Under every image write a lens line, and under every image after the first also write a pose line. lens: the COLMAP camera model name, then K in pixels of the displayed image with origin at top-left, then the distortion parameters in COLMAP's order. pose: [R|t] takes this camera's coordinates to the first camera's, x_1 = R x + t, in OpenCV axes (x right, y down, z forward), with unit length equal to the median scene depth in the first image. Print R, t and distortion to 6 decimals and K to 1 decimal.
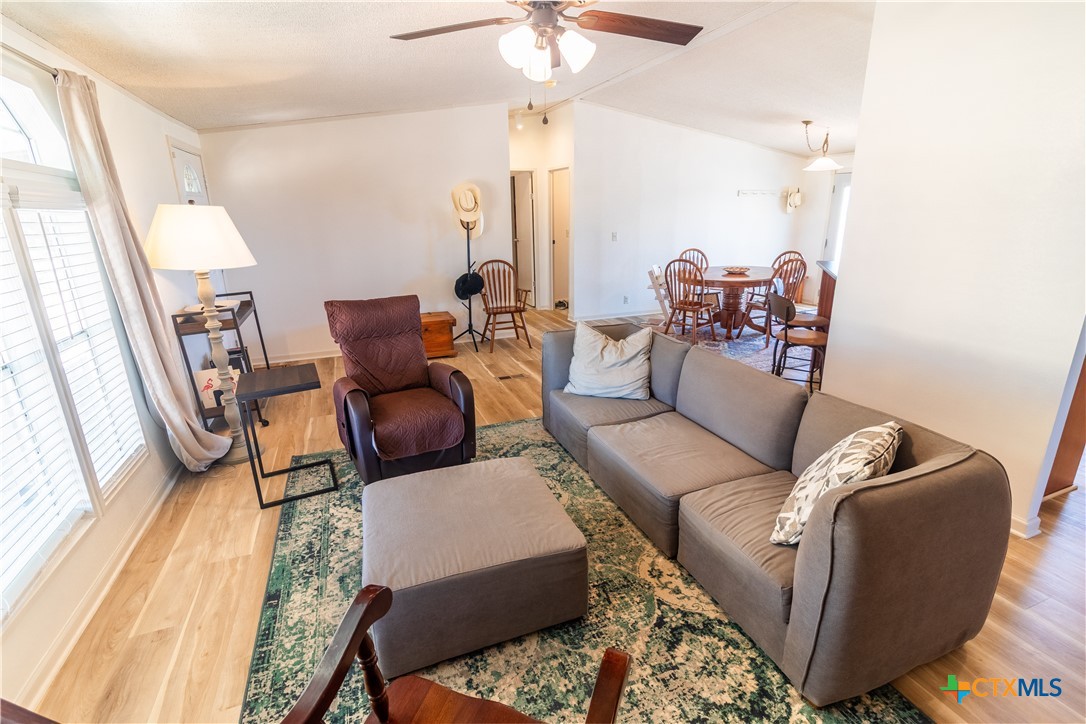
lens RADIAL K [[497.8, 0, 545.7], [0, 497.8, 357.2], [0, 0, 1]] dist [0.001575, 0.001040]
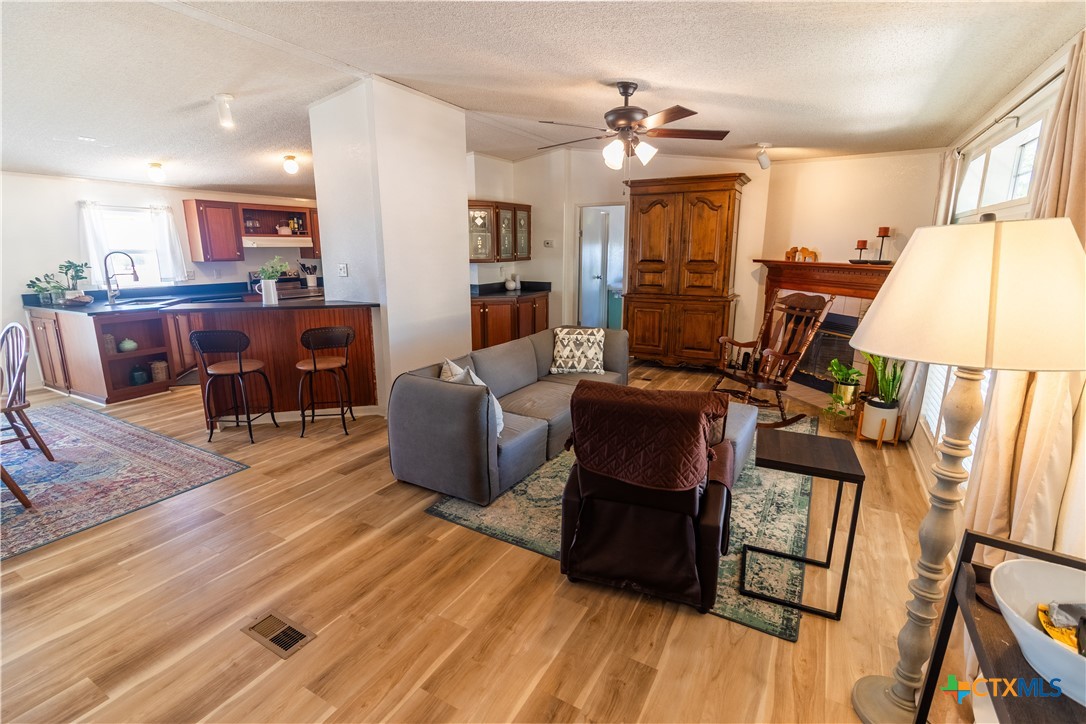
lens RADIAL K [[497.8, 0, 543.0], [0, 497.8, 358.6], [0, 0, 1]] dist [0.001575, 0.001040]
pose [[-0.622230, -0.157614, 0.766804, -0.797842], [0.227632, 0.900769, 0.369864, -0.440898], [-0.749008, 0.404690, -0.524607, 1.546355]]
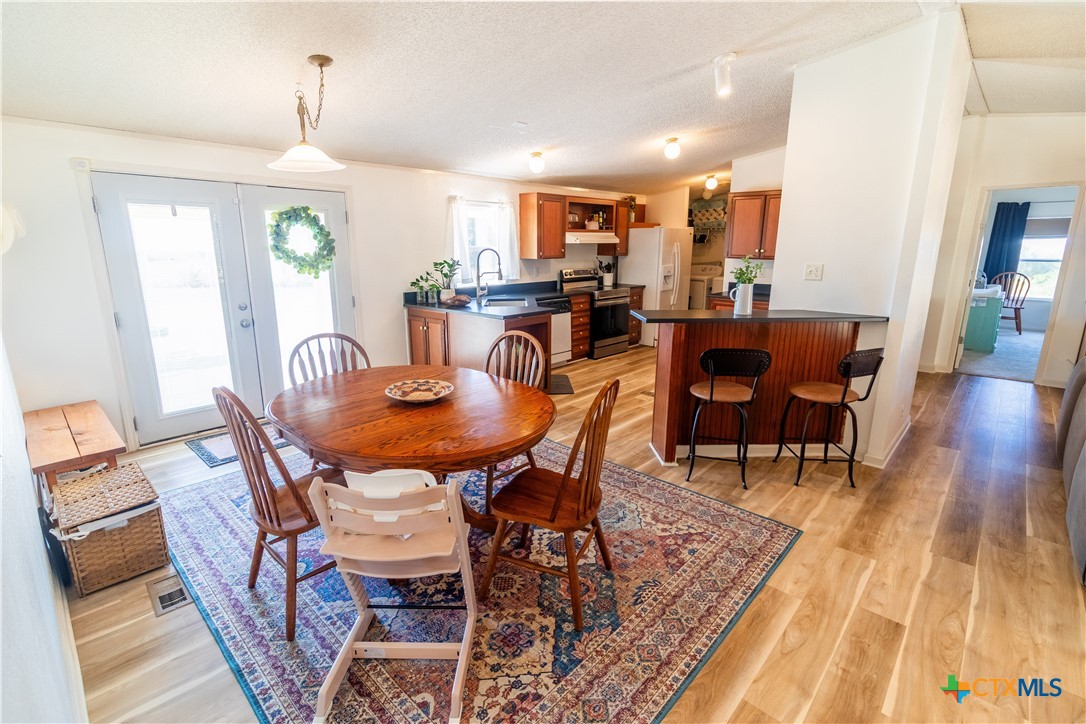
lens RADIAL K [[497.8, 0, 544.5], [0, 497.8, 357.1], [0, 0, 1]] dist [0.001575, 0.001040]
pose [[-0.418576, -0.187666, 0.888581, -0.038452], [0.263067, 0.911417, 0.316409, -0.627330], [-0.869247, 0.366197, -0.332128, 2.146801]]
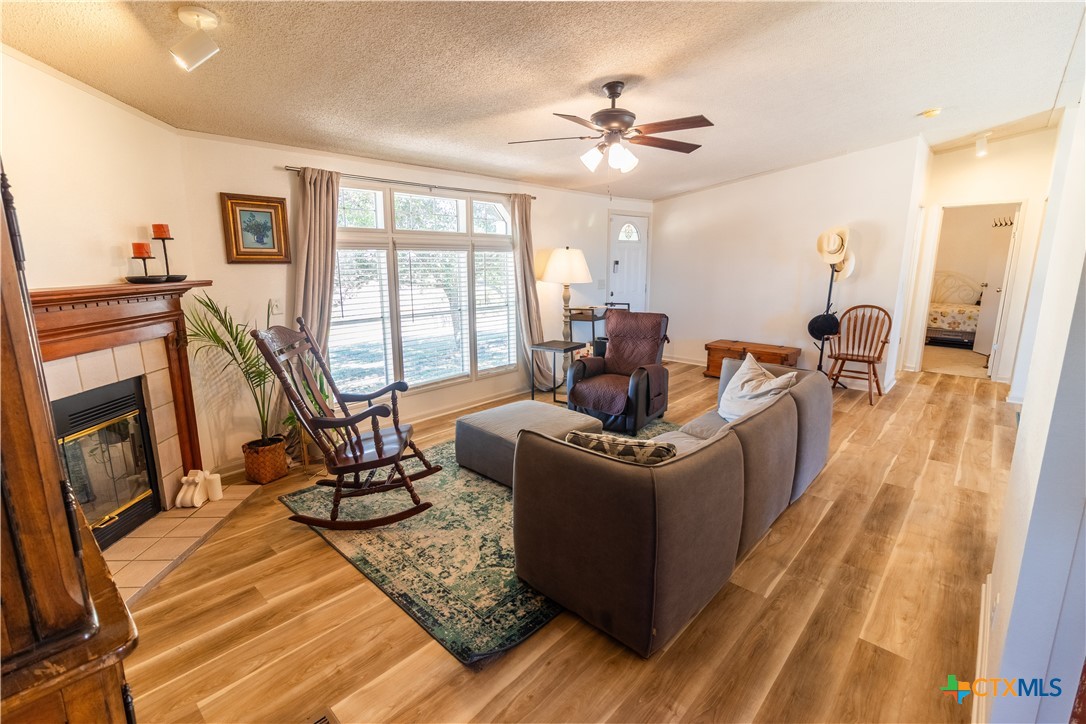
lens RADIAL K [[497.8, 0, 543.3], [0, 497.8, 356.9], [0, 0, 1]] dist [0.001575, 0.001040]
pose [[0.430533, 0.192895, -0.881722, 0.946293], [-0.257936, 0.962450, 0.084609, -0.048864], [0.864934, 0.191000, 0.464121, 0.122723]]
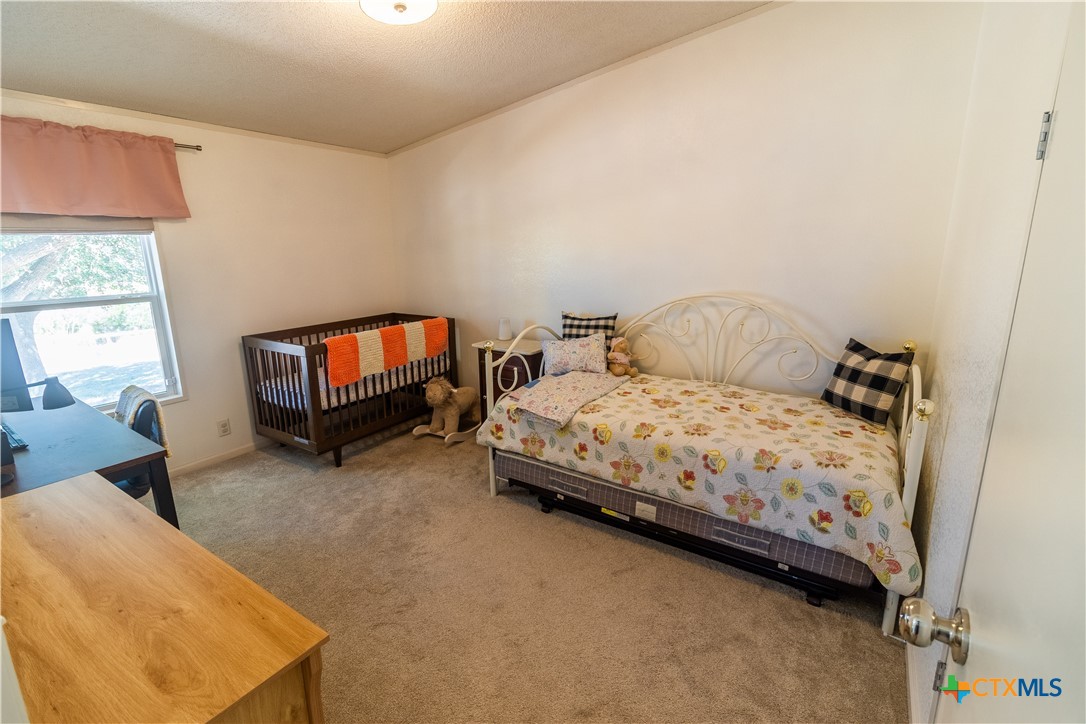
lens RADIAL K [[497.8, 0, 541.2], [0, 497.8, 361.7], [0, 0, 1]] dist [0.001575, 0.001040]
pose [[0.567741, 0.195522, -0.799651, -0.109385], [-0.237337, 0.969014, 0.068427, -0.728546], [0.788252, 0.150938, 0.596554, 2.505353]]
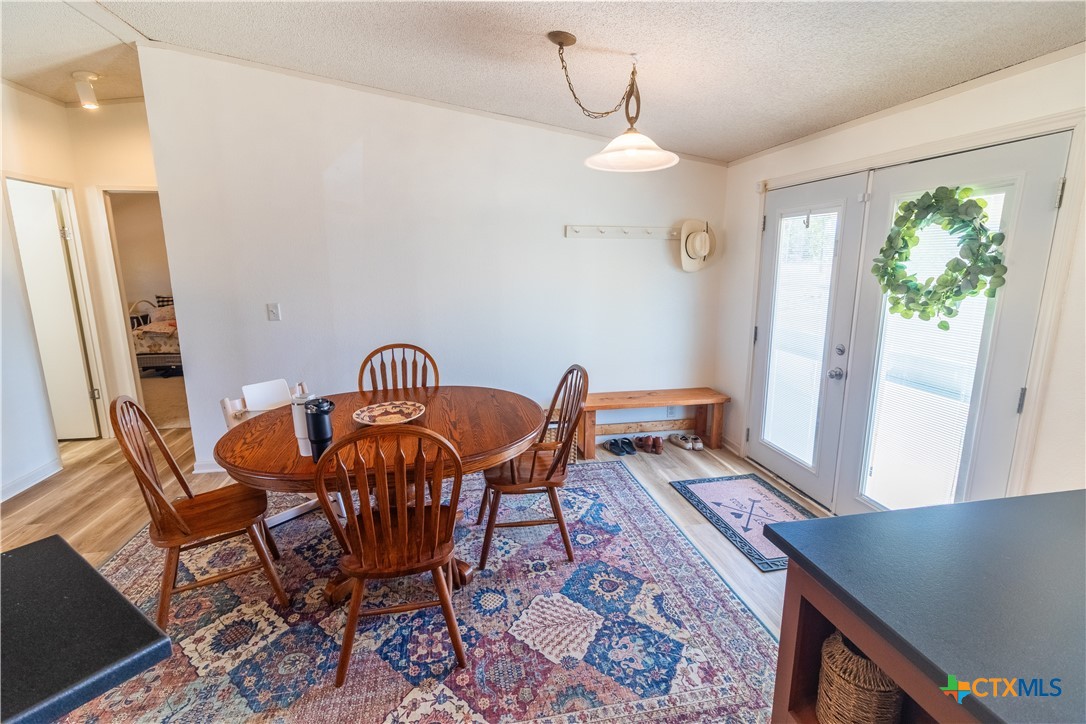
lens RADIAL K [[497.8, 0, 544.0], [0, 497.8, 356.4], [0, 0, 1]] dist [0.001575, 0.001040]
pose [[0.980914, 0.048222, -0.188367, 1.189039], [-0.066001, 0.993817, -0.089279, -0.399695], [0.182897, 0.100007, 0.978032, 1.310965]]
